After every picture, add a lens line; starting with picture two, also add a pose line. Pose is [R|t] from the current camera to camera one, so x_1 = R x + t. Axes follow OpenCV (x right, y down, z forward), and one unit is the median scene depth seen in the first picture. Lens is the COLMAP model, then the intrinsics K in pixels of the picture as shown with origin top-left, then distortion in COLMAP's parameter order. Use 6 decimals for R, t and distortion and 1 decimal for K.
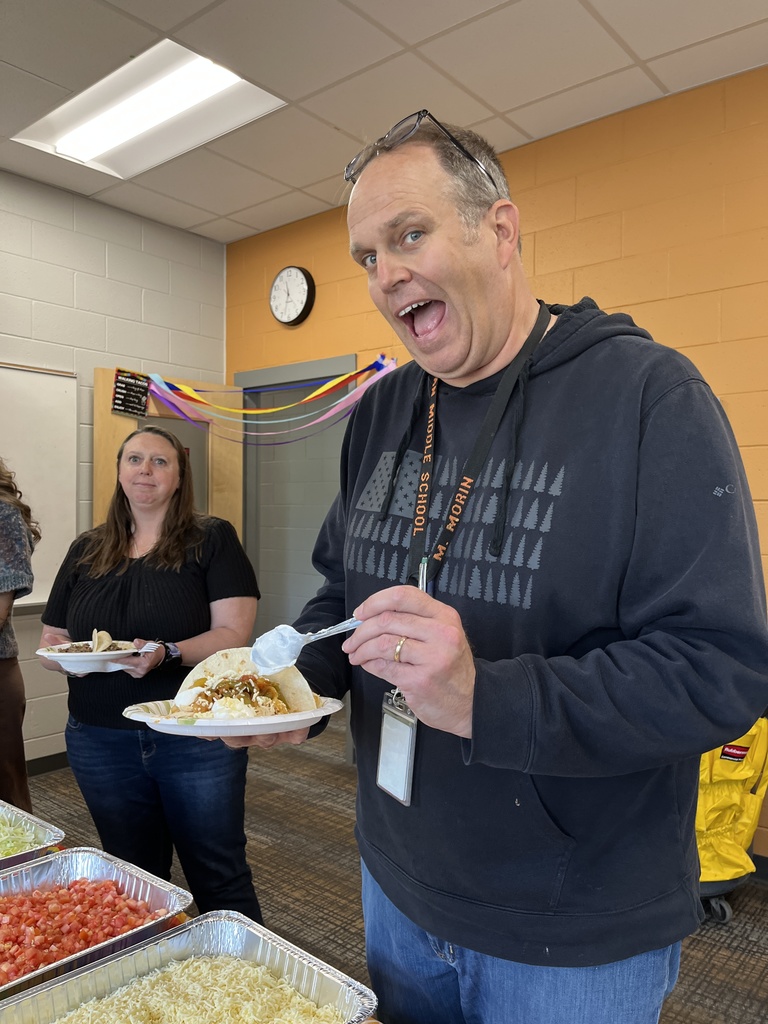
lens RADIAL K [[776.6, 0, 384.0], [0, 776.6, 512.0], [0, 0, 1]] dist [0.084421, -0.126294]
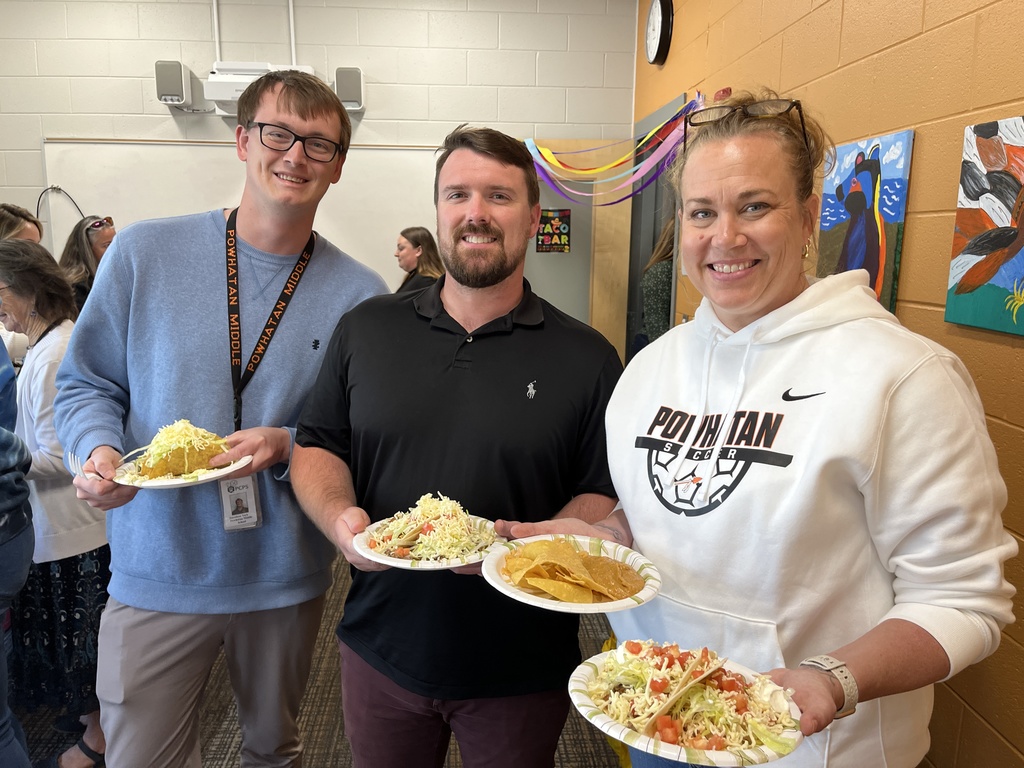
lens RADIAL K [[765.6, 0, 510.3], [0, 765.6, 368.7], [0, 0, 1]] dist [0.105380, -0.150799]
pose [[0.693396, 0.120877, -0.710346, 0.463952], [-0.007322, 0.986960, 0.160800, -0.040029], [0.720520, -0.106297, 0.685239, 0.246974]]
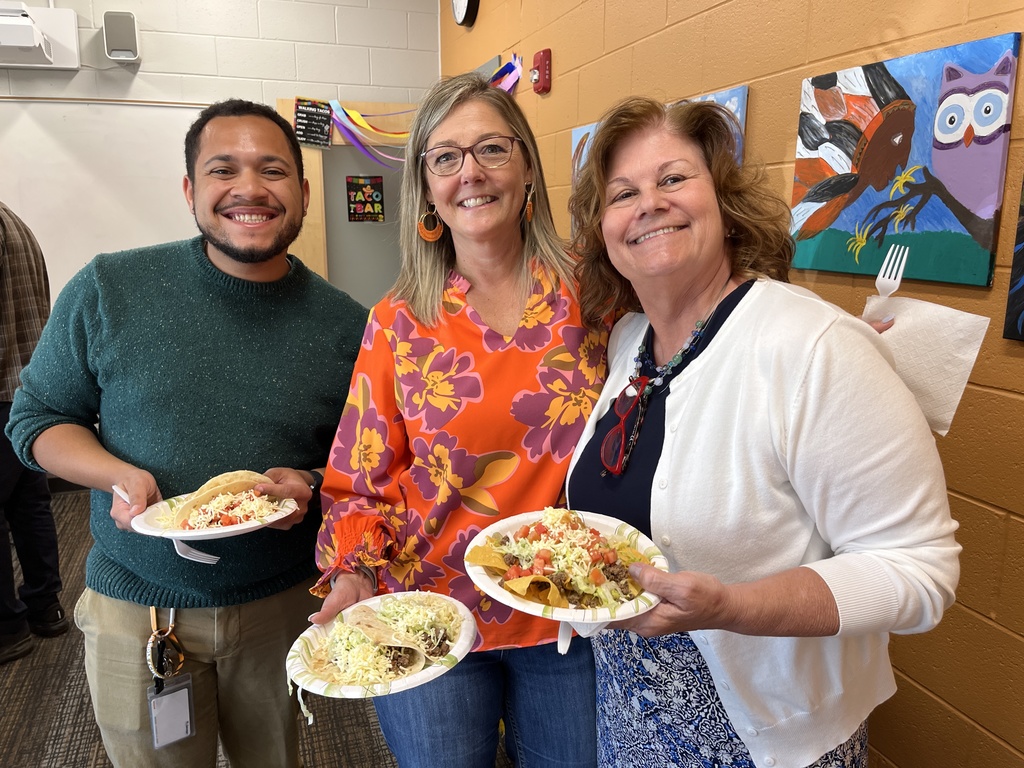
lens RADIAL K [[768.6, 0, 502.4], [0, 768.6, 379.9], [0, 0, 1]] dist [0.072887, -0.100402]
pose [[0.855197, 0.100930, -0.508382, 0.421754], [0.002731, 0.979966, 0.199148, -0.026339], [0.518296, -0.171699, 0.837788, 0.238784]]
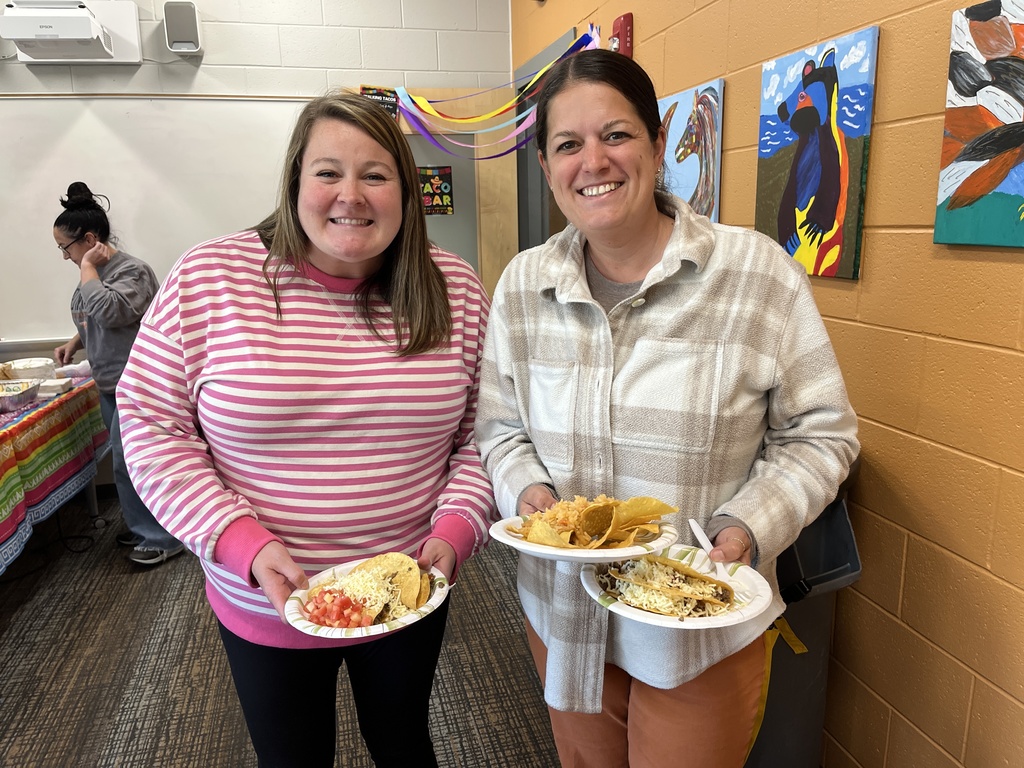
lens RADIAL K [[767.9, 0, 512.0], [0, 767.9, 384.0], [0, 0, 1]] dist [0.092075, -0.128405]
pose [[0.810286, 0.099813, -0.577471, 0.389105], [0.026059, 0.978278, 0.205655, -0.017195], [0.585454, -0.181687, 0.790084, 0.287350]]
